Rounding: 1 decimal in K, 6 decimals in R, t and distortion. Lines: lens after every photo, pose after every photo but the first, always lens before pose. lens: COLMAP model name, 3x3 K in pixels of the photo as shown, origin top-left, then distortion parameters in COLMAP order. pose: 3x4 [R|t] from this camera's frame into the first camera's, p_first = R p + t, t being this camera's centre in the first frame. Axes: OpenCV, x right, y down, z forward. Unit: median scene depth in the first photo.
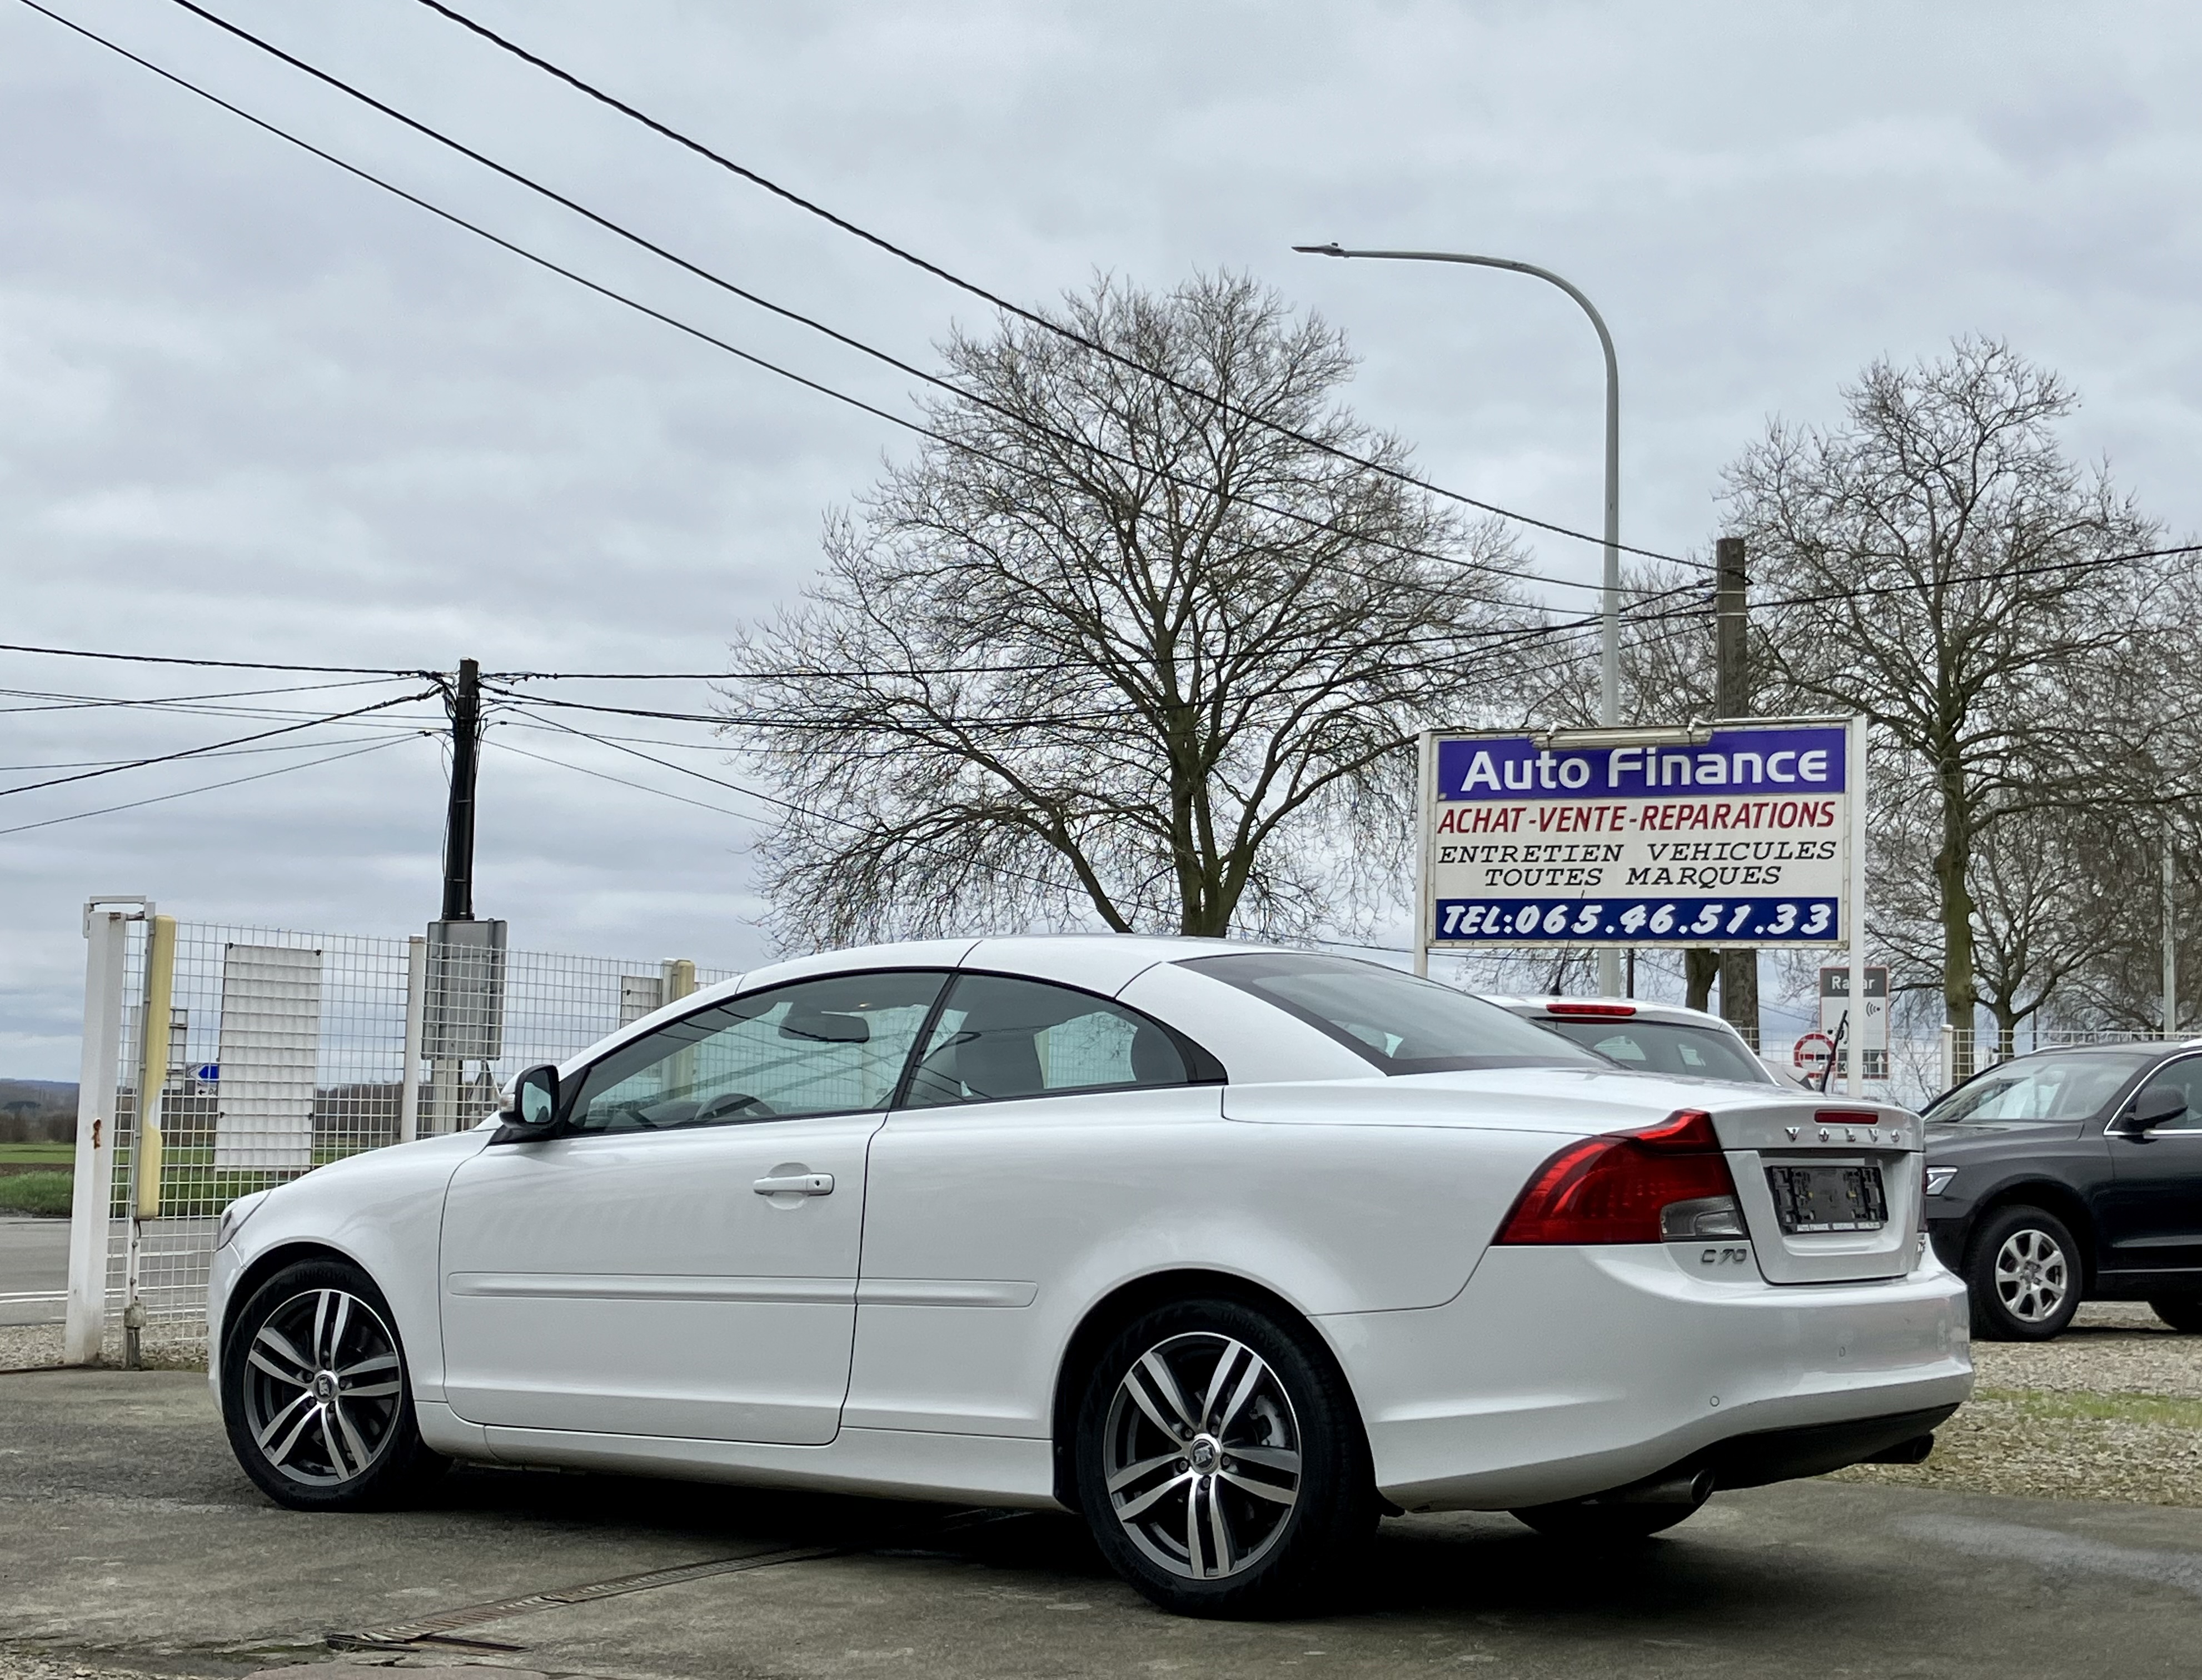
lens RADIAL K [[3566.5, 0, 939.7], [0, 3566.5, 835.6], [0, 0, 1]] dist [0.252958, -0.687299]
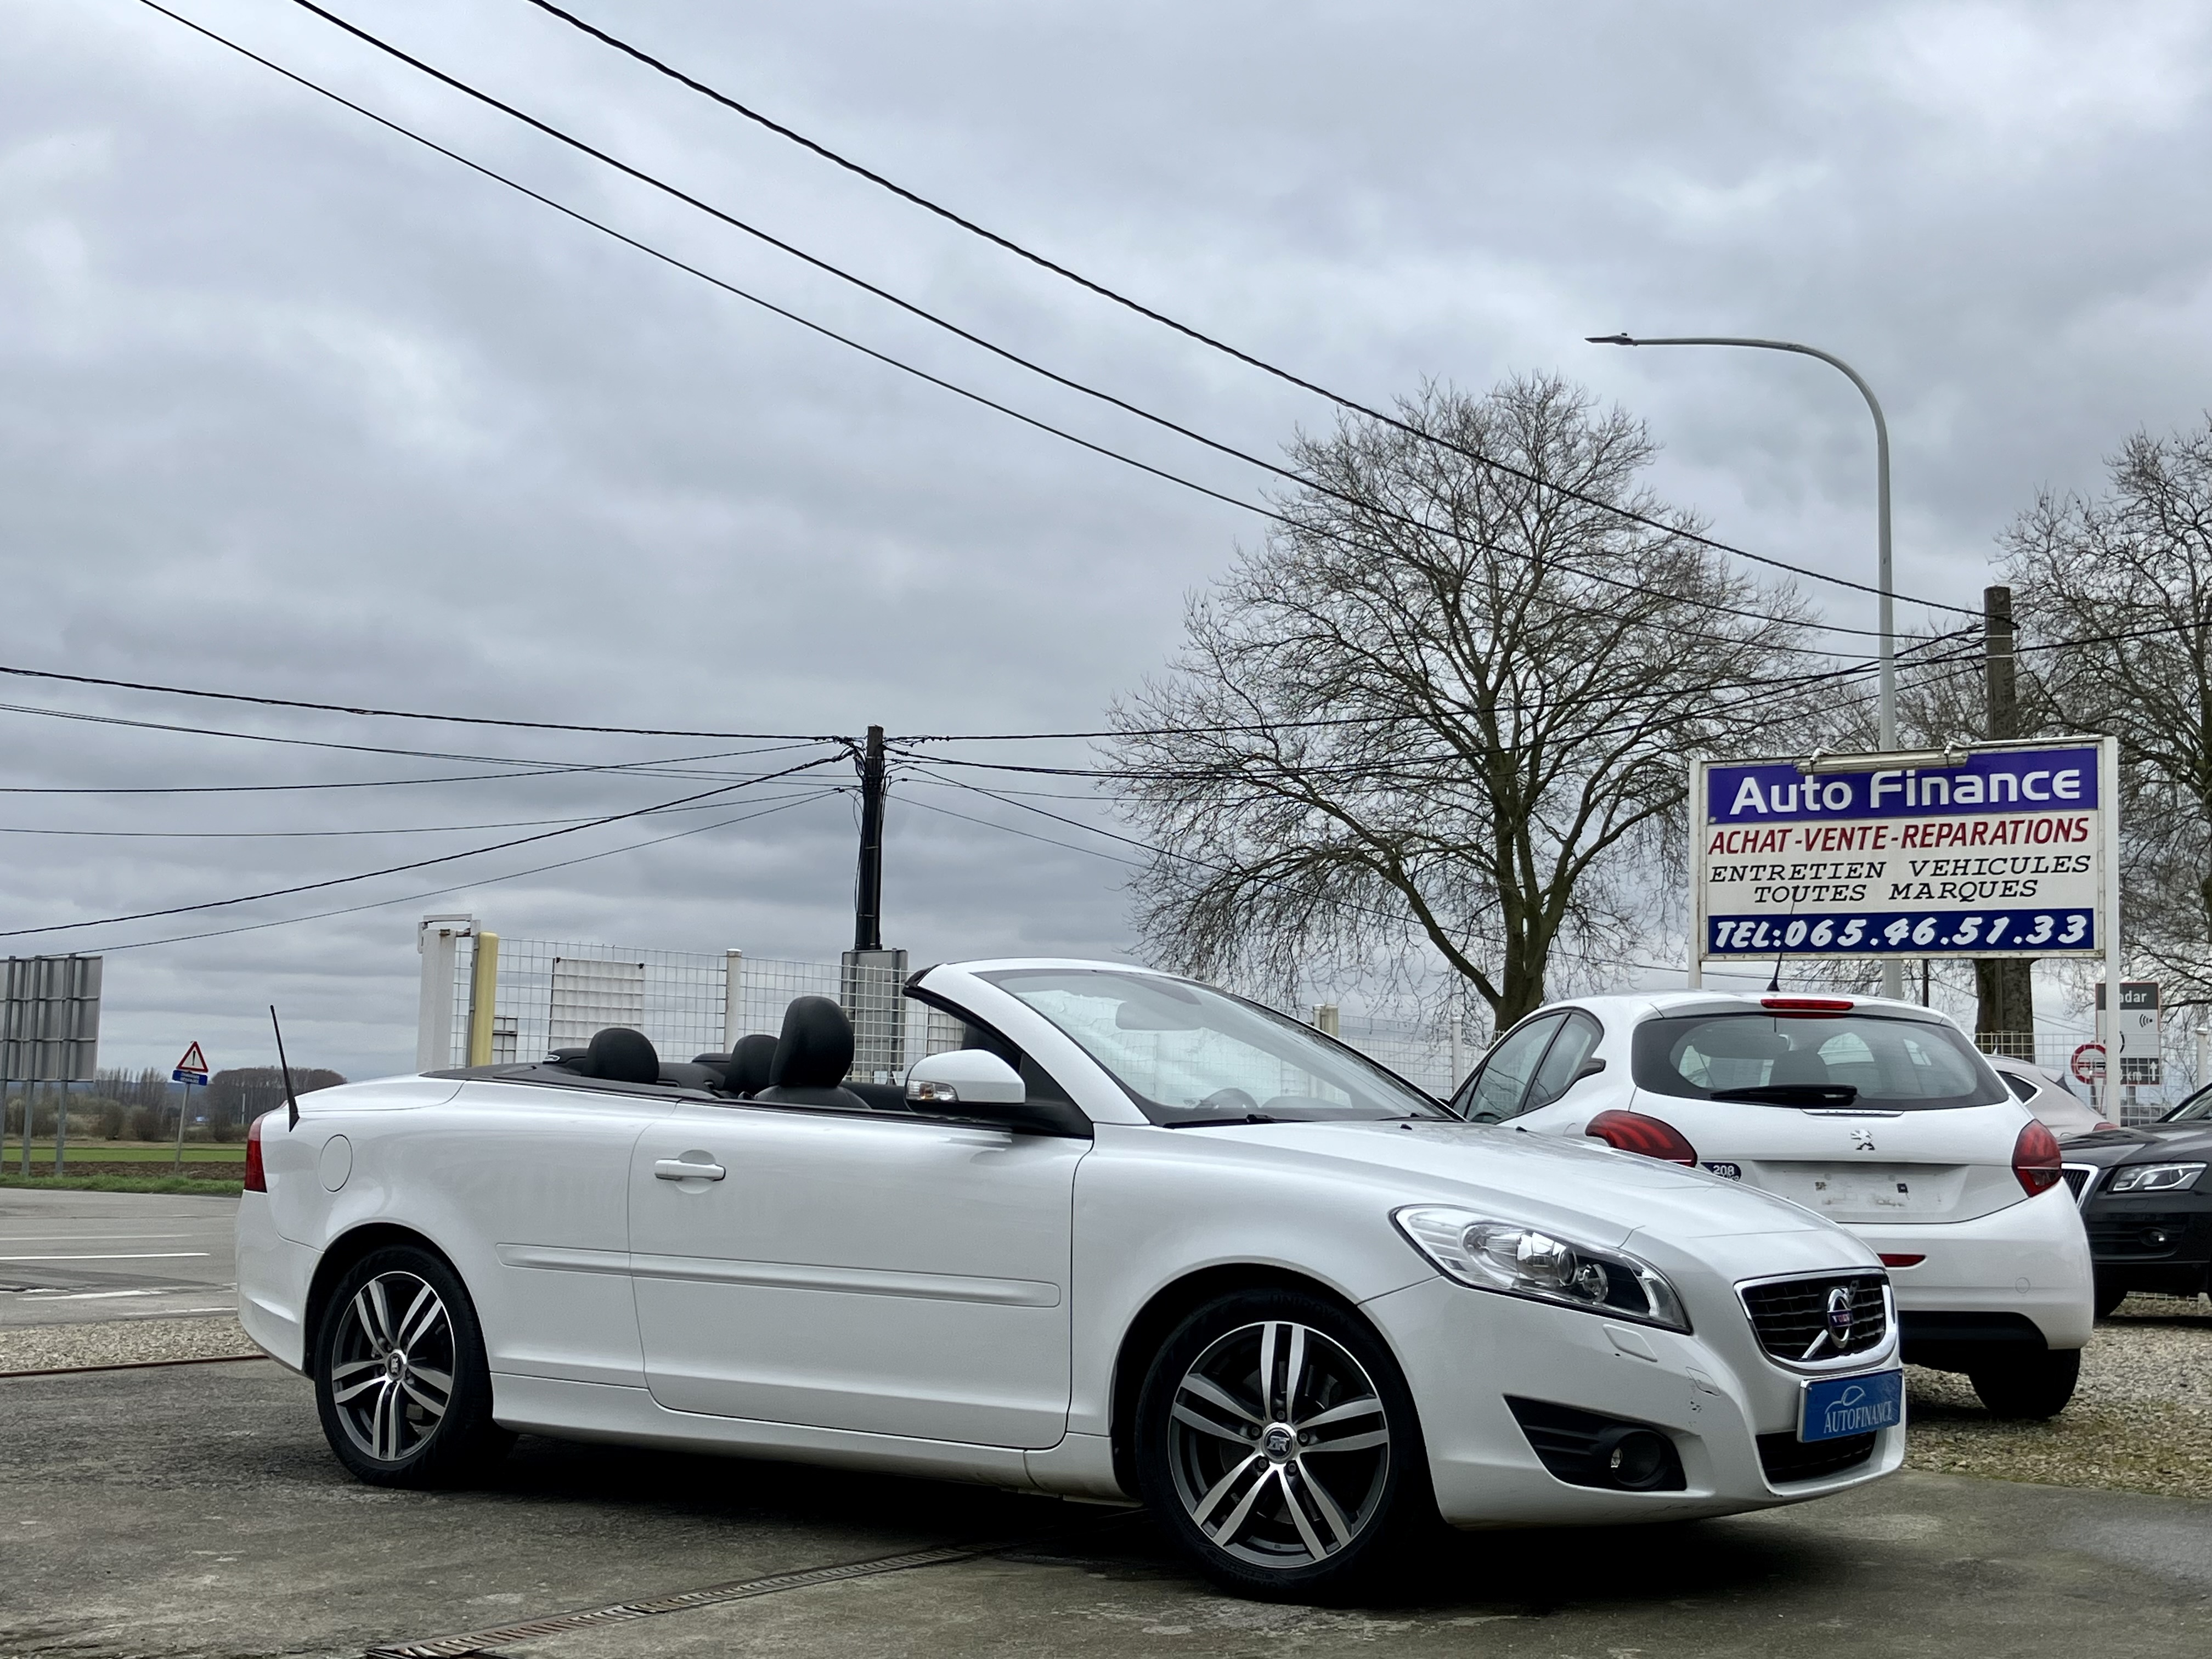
lens RADIAL K [[2745.9, 0, 1106.0], [0, 2745.9, 829.5], [0, 0, 1]] dist [0.228872, -0.730575]
pose [[0.992421, -0.015091, -0.121957, 0.049896], [0.011211, 0.999411, -0.032438, 0.013809], [0.122374, 0.030825, 0.992005, 0.124433]]
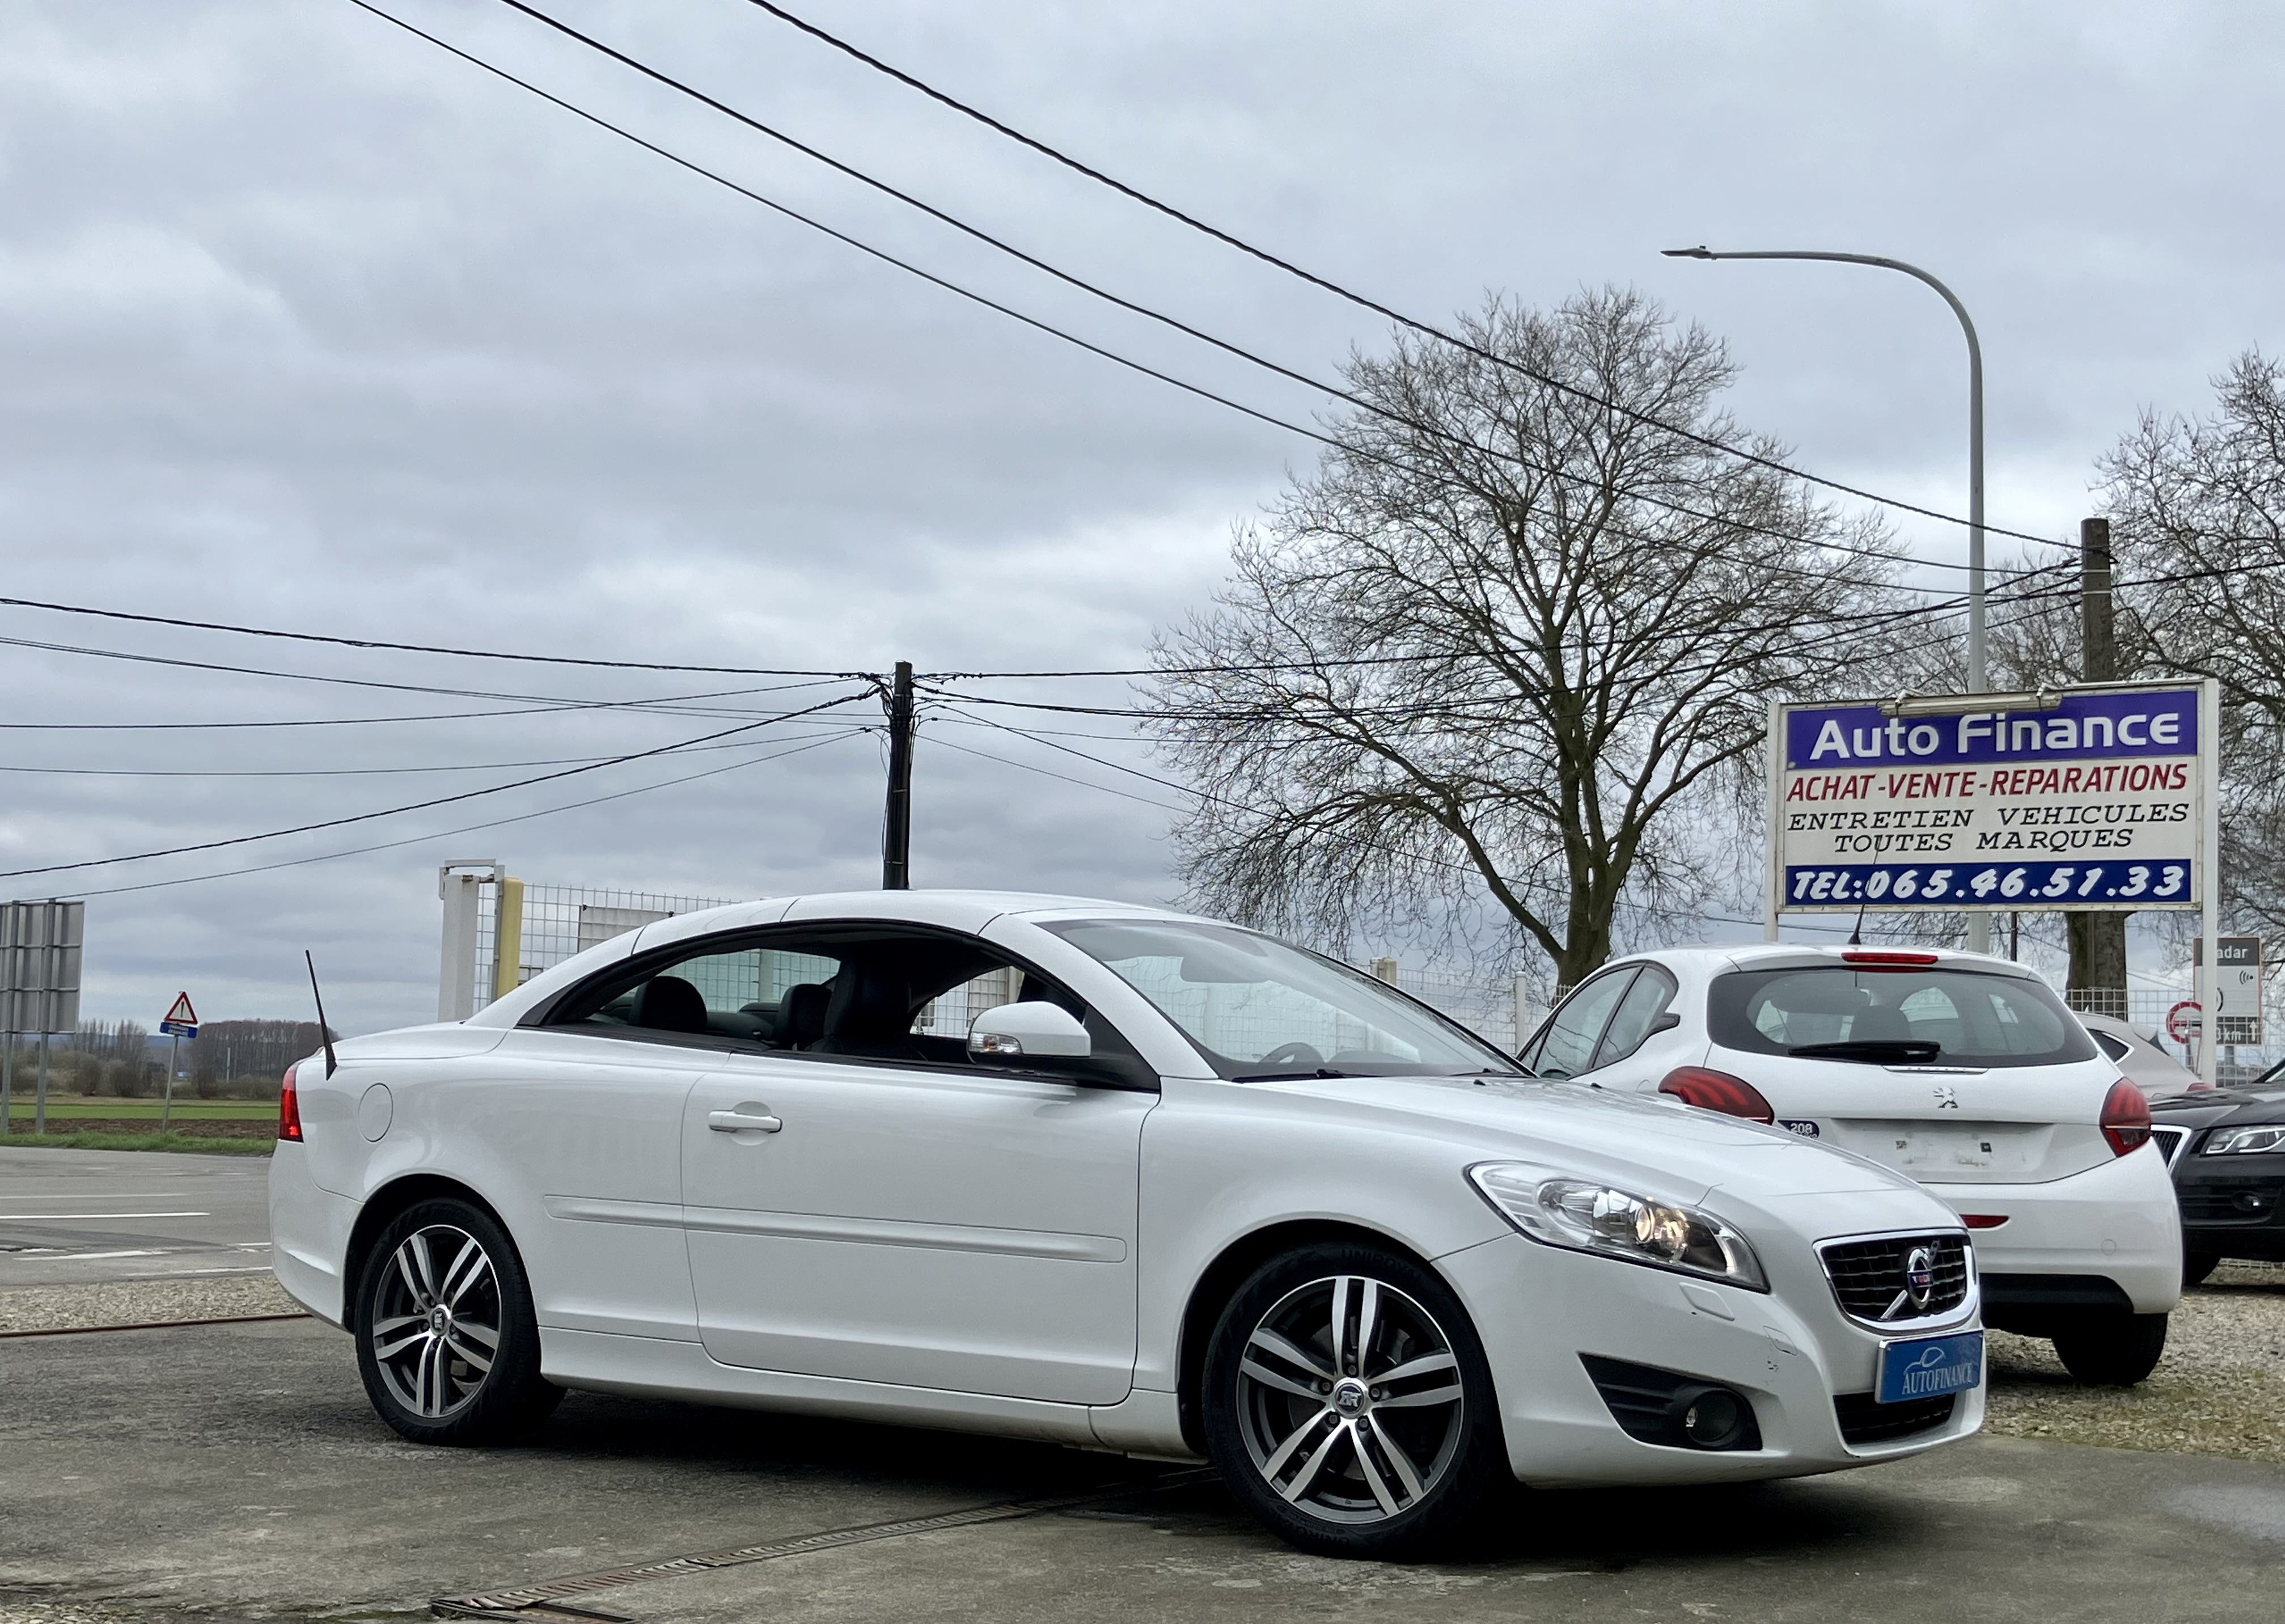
lens RADIAL K [[2967.5, 0, 1119.9], [0, 2967.5, 854.8], [0, 0, 1]] dist [0.208213, -0.622722]
pose [[0.992033, -0.007906, -0.125728, 0.046958], [0.007469, 0.999964, -0.003951, 0.013558], [0.125754, 0.002980, 0.992057, 0.105220]]
